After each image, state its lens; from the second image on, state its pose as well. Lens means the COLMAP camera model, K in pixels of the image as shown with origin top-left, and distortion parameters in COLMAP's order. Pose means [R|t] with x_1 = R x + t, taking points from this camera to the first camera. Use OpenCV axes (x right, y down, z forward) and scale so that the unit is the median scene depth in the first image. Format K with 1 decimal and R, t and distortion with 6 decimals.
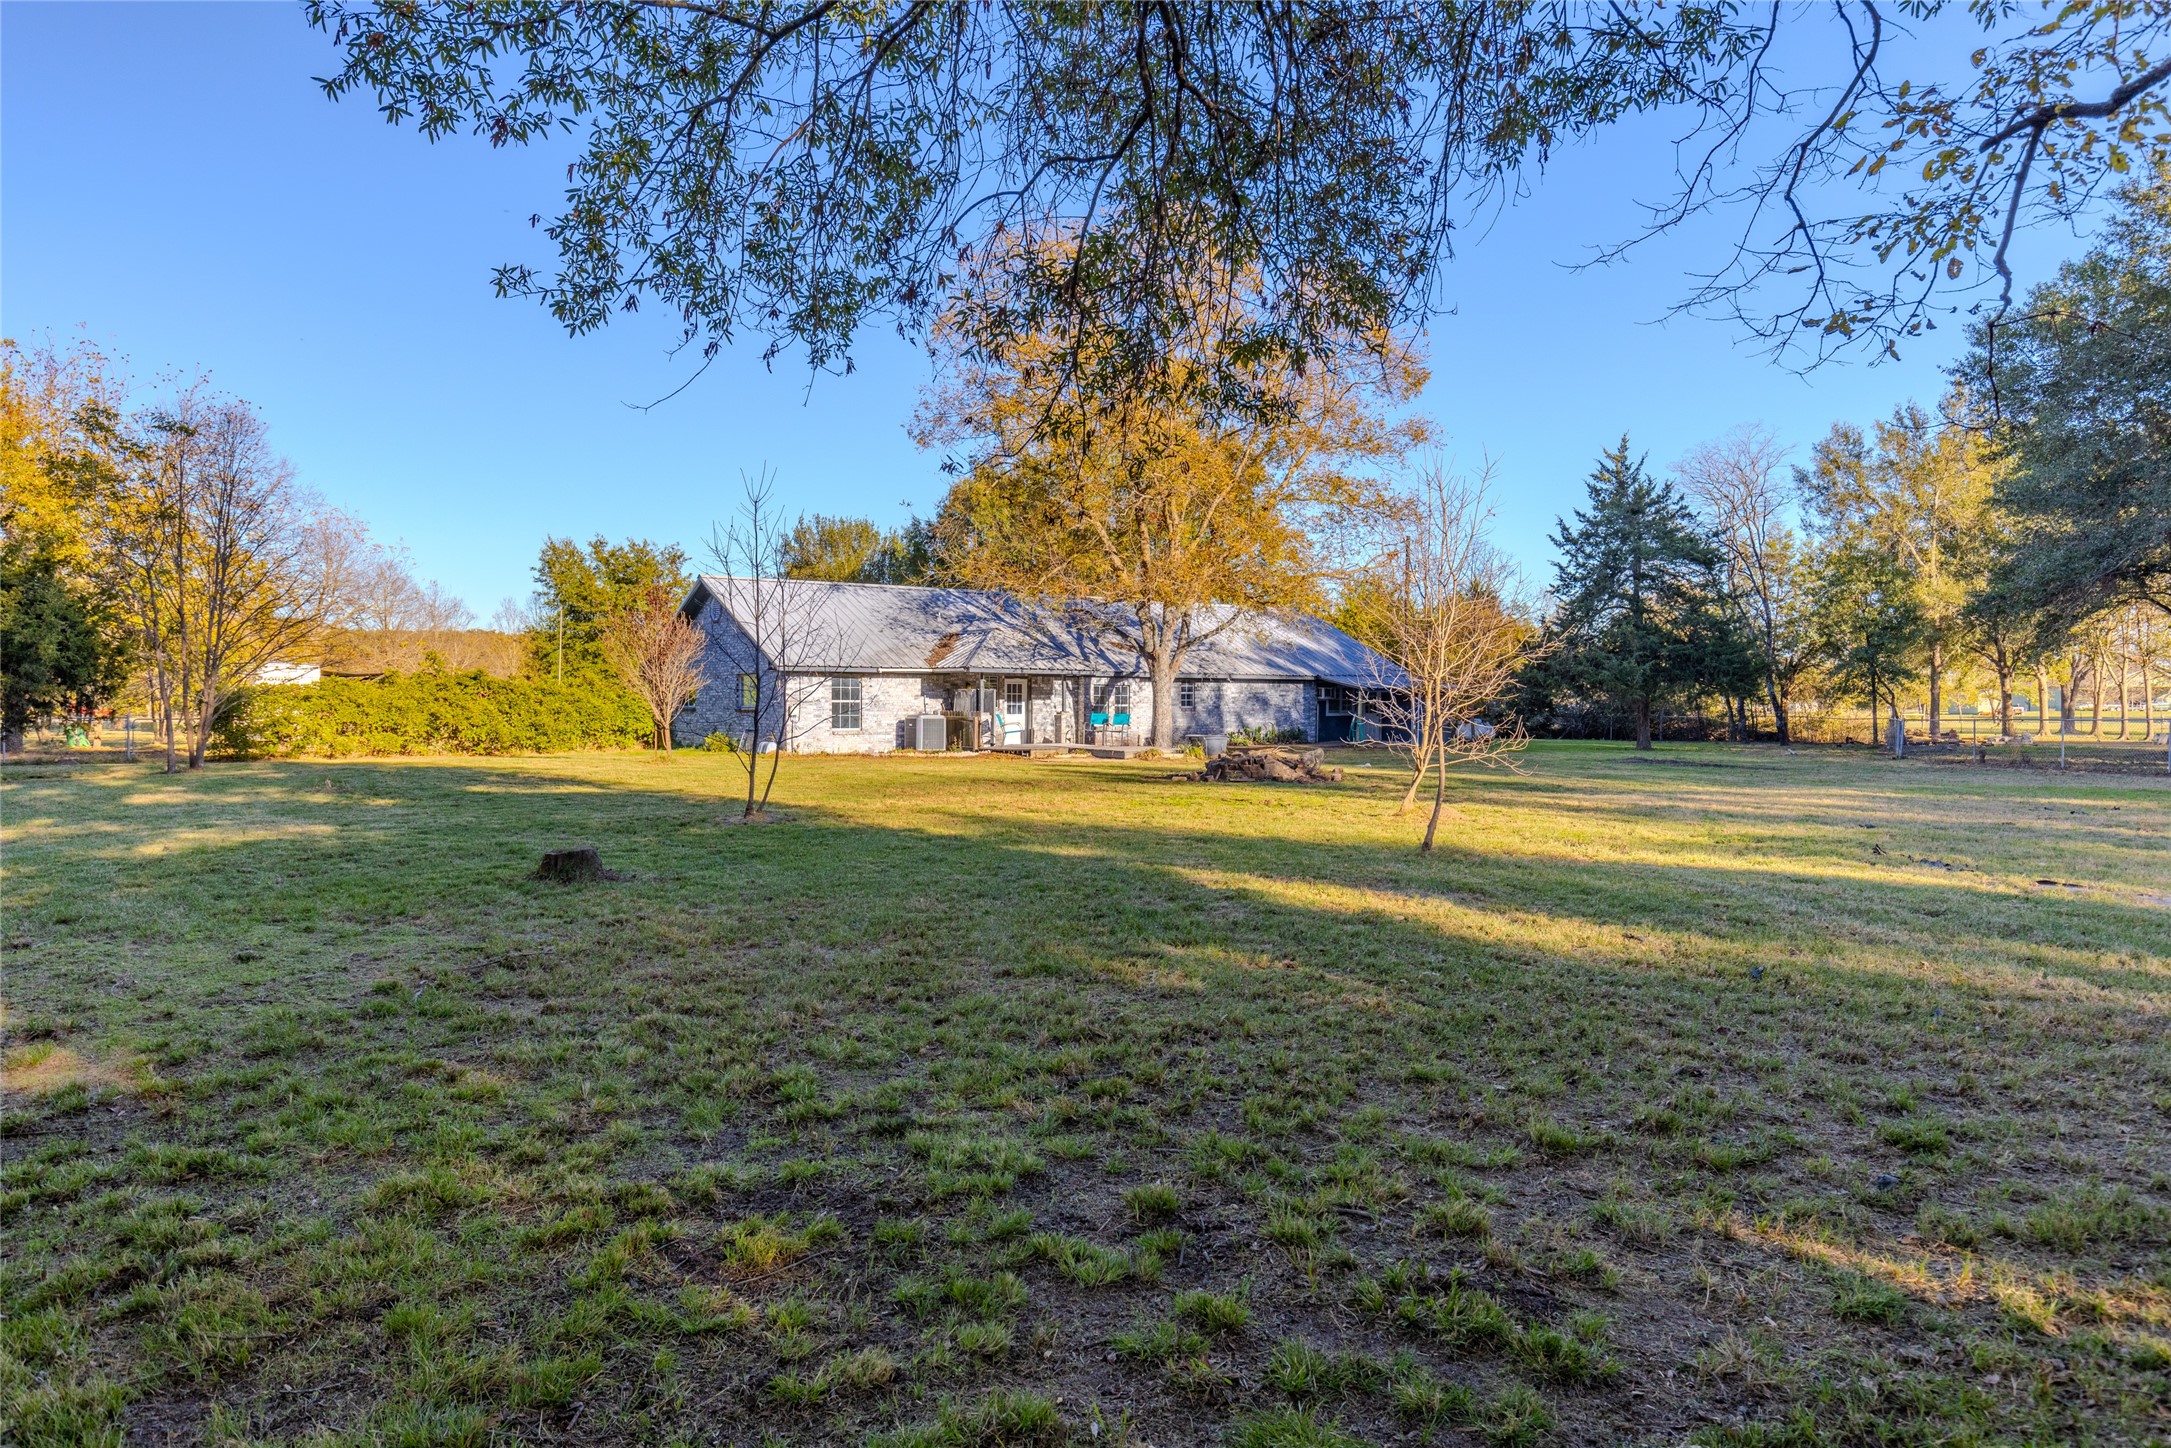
lens RADIAL K [[1384.4, 0, 1085.5], [0, 1384.4, 724.0], [0, 0, 1]] dist [-0.058237, 0.000296]
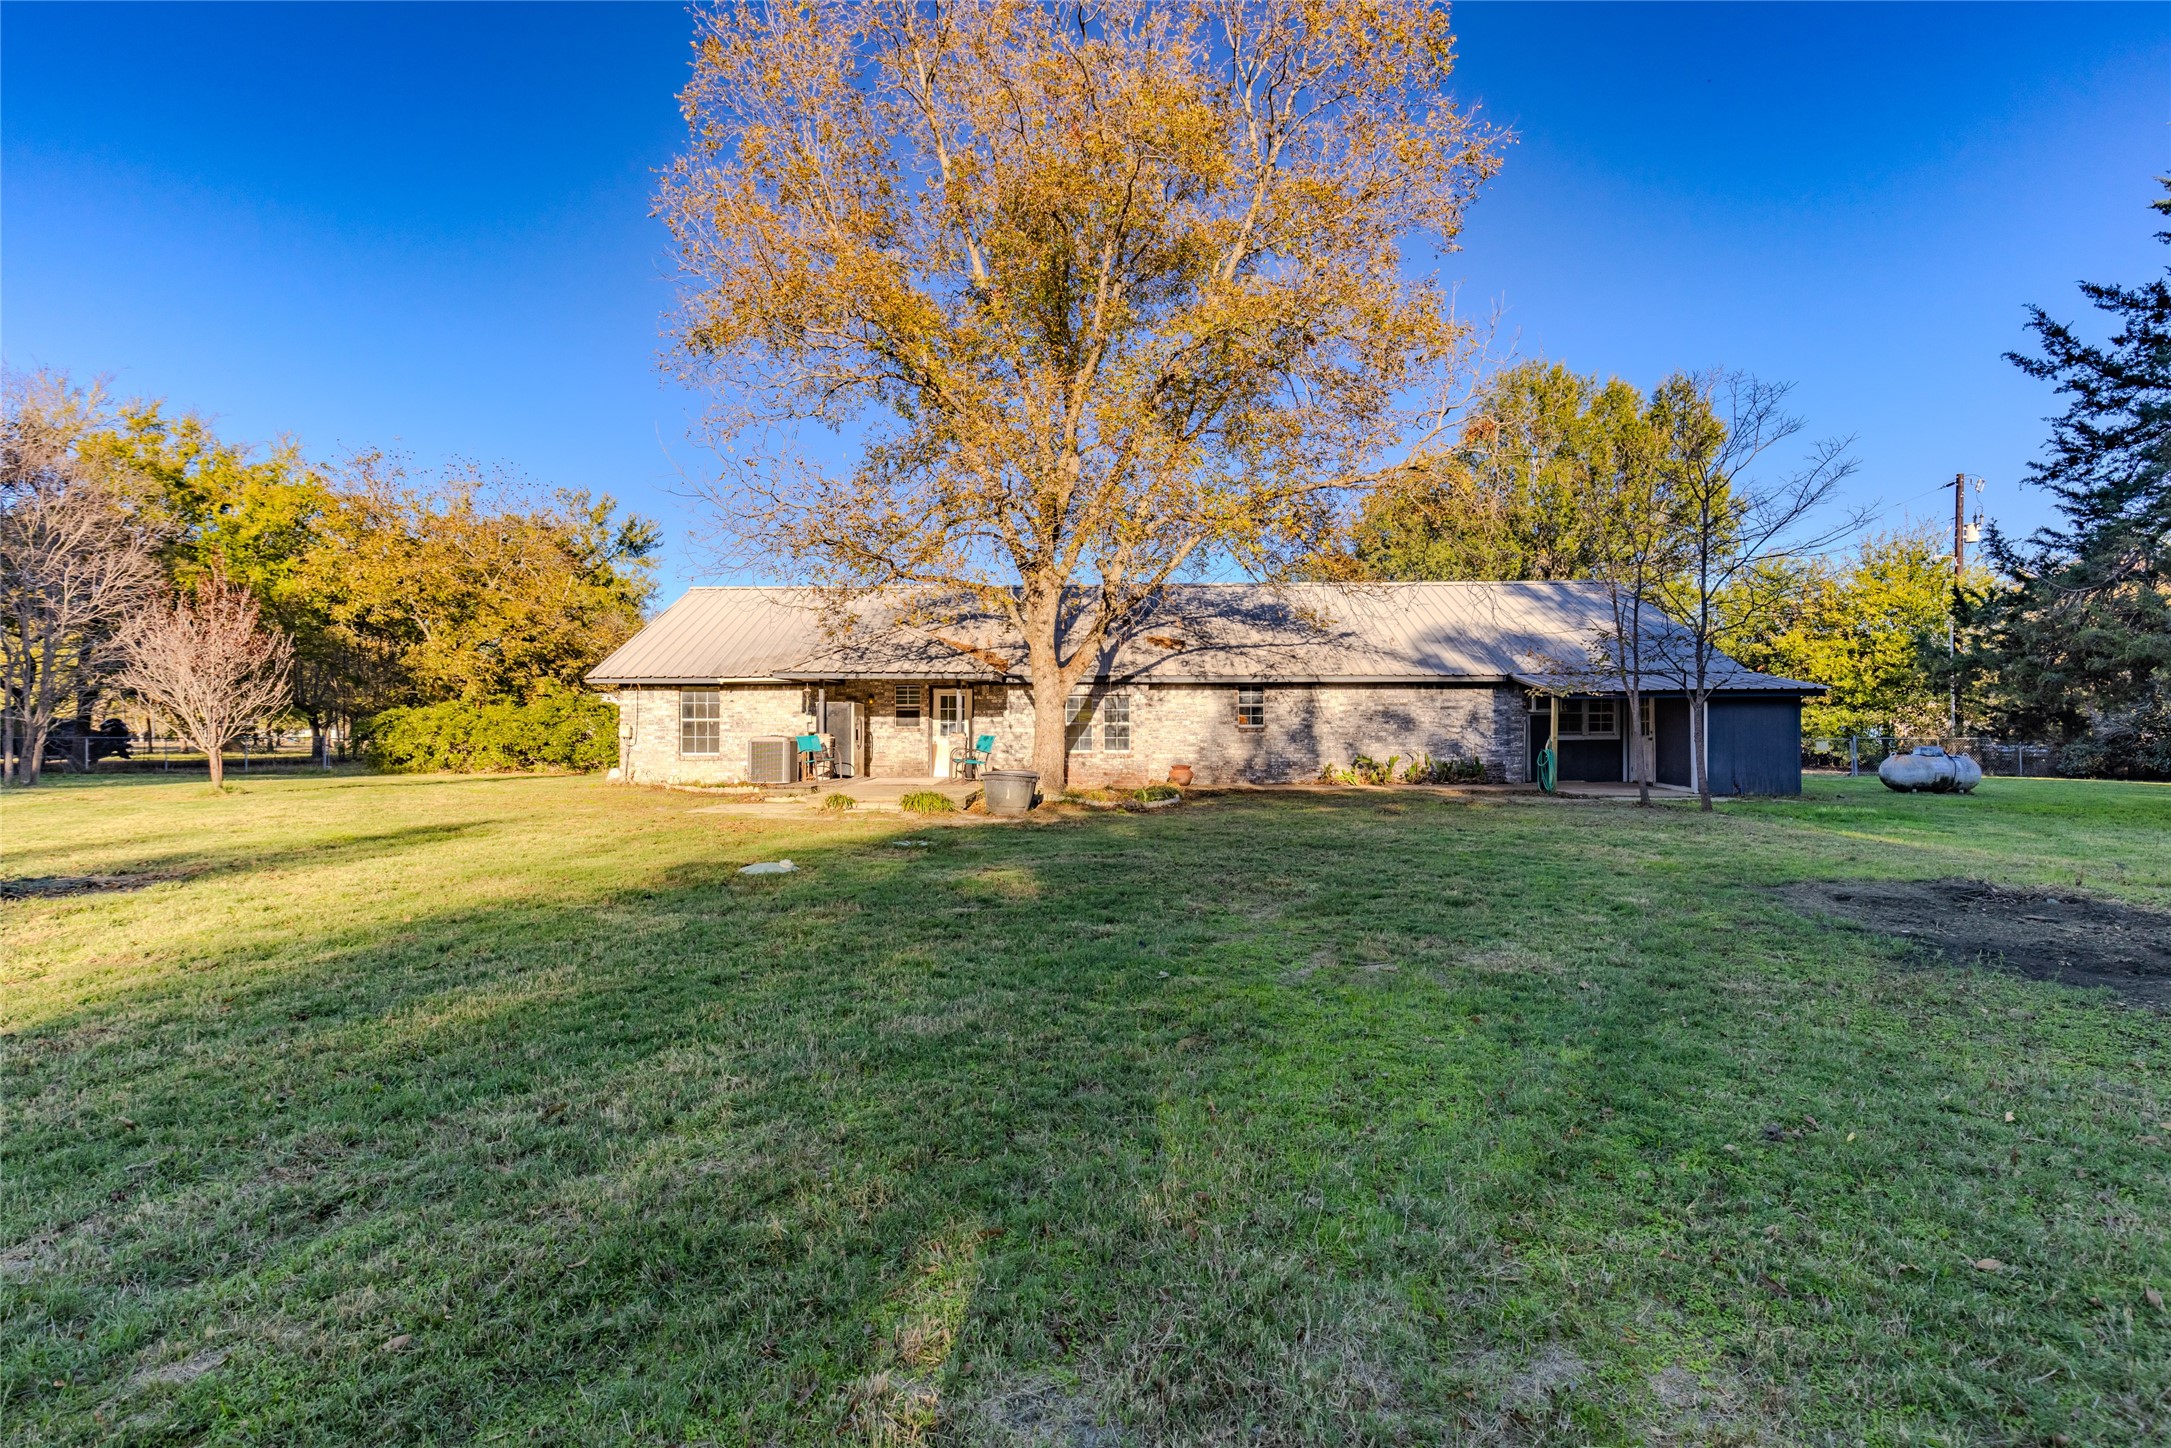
lens RADIAL K [[975.2, 0, 1085.5], [0, 975.2, 724.0], [0, 0, 1]] dist [-0.003802, -0.000341]
pose [[0.788604, -0.003245, -0.614893, 0.332486], [-0.009038, 0.999817, -0.016867, -0.005593], [0.614835, 0.018859, 0.788430, 0.627913]]
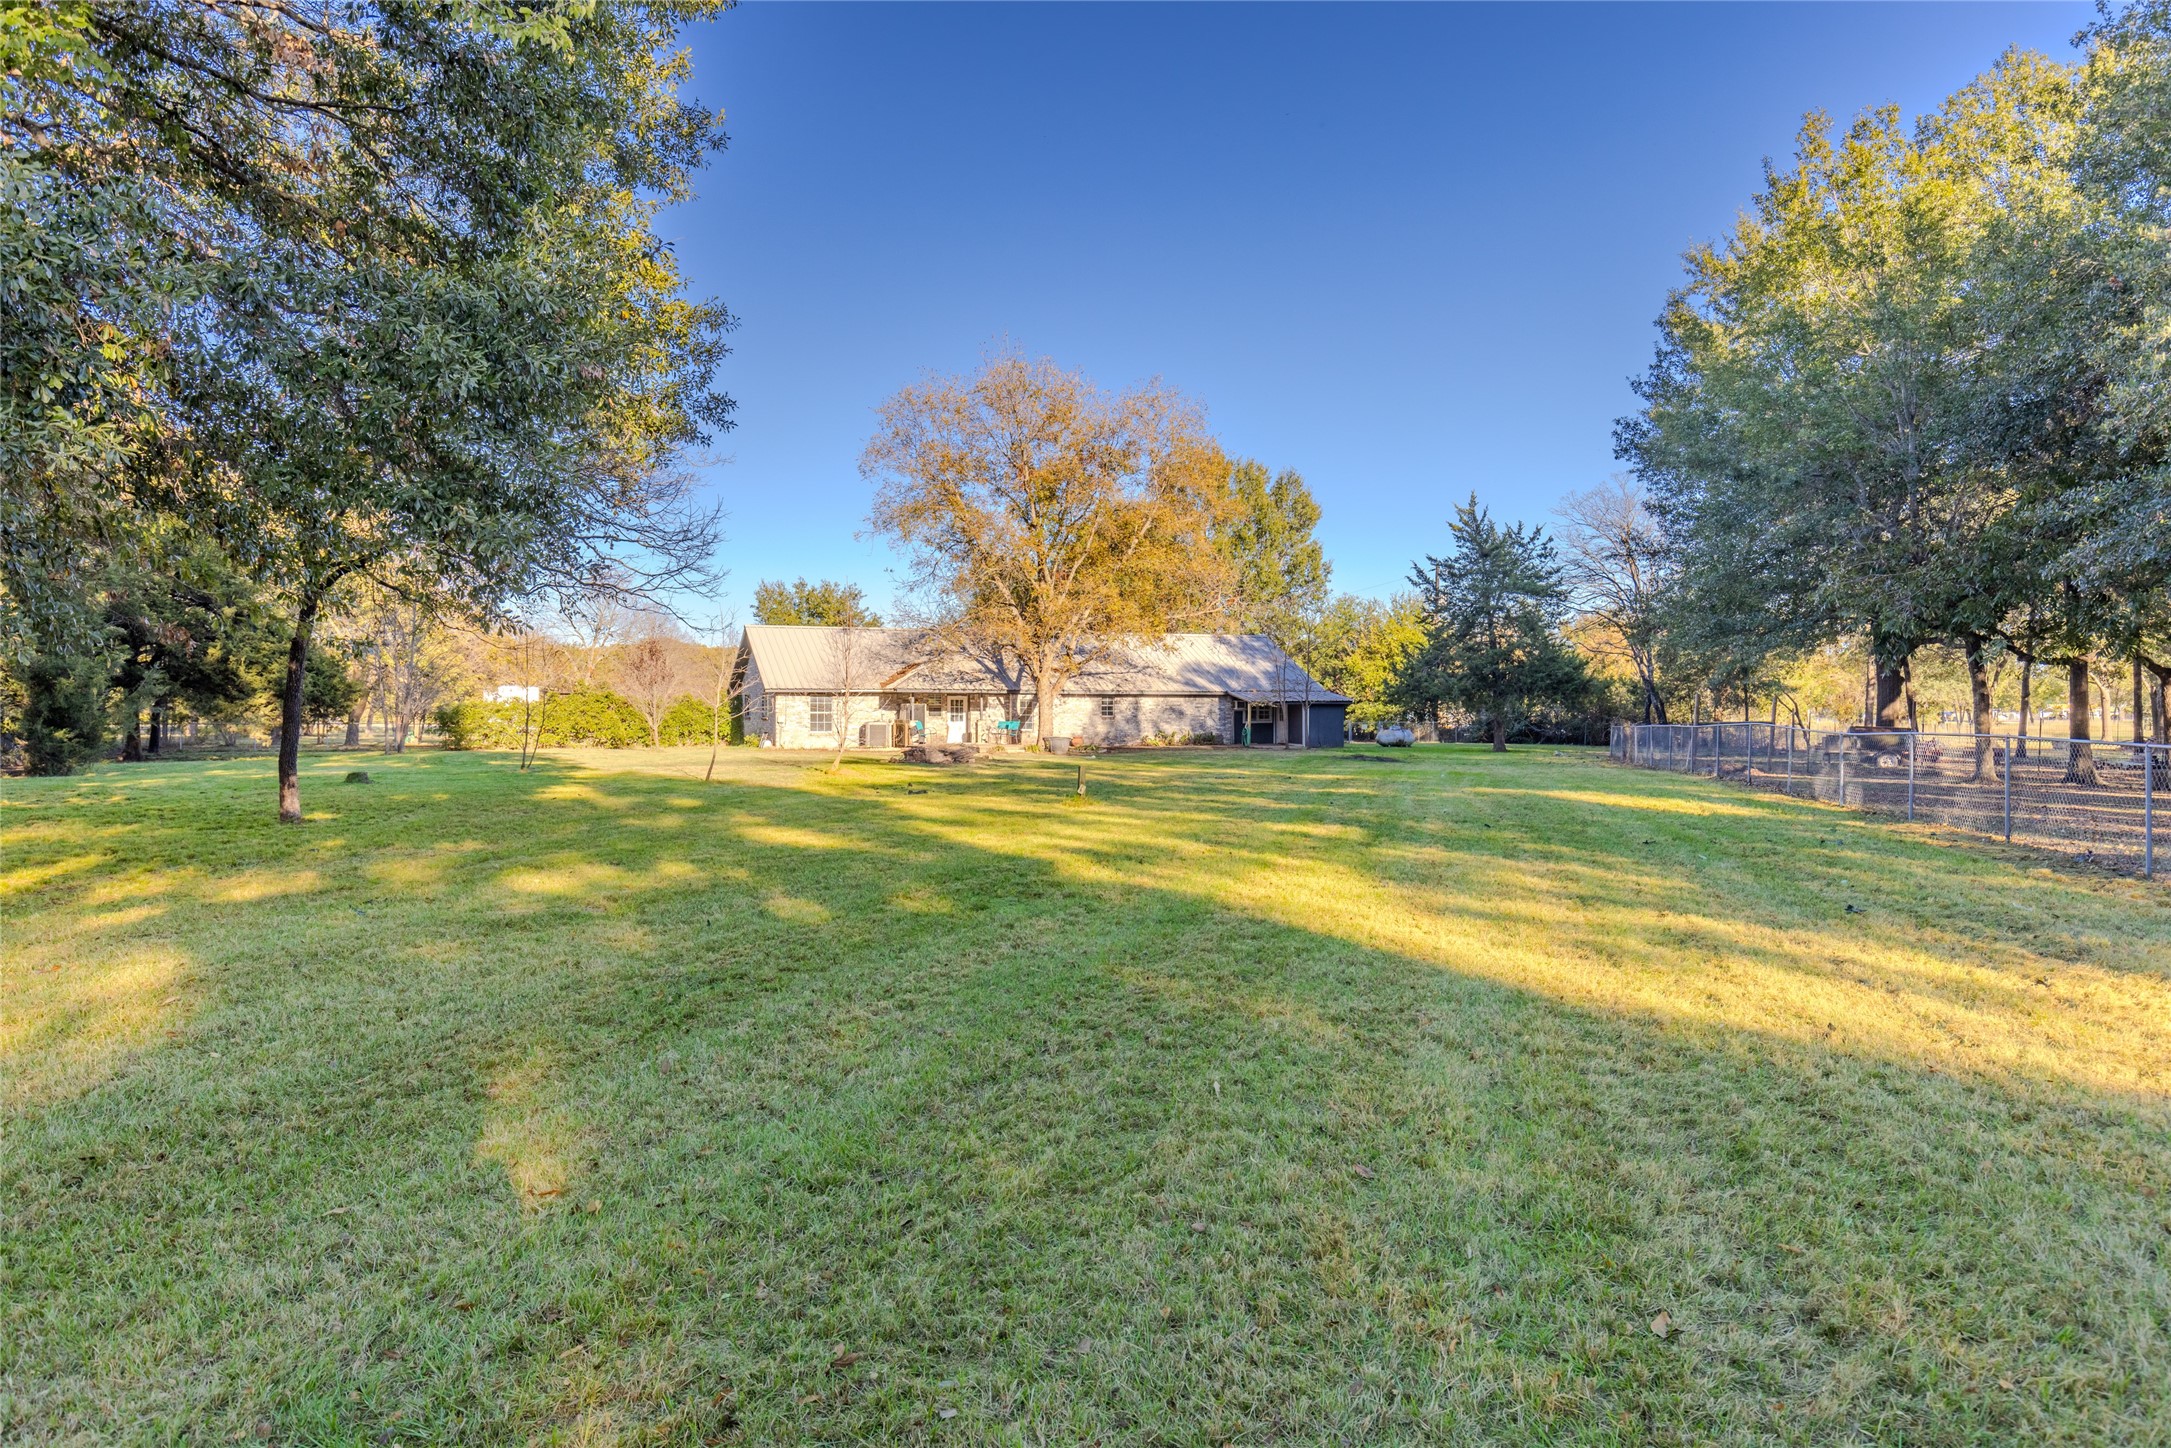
lens RADIAL K [[1384.4, 0, 1085.5], [0, 1384.4, 724.0], [0, 0, 1]] dist [-0.058237, 0.000296]
pose [[0.968323, 0.002851, -0.249687, 0.416642], [-0.004203, 0.999979, -0.004880, 0.001391], [0.249667, 0.005775, 0.968314, -0.300669]]
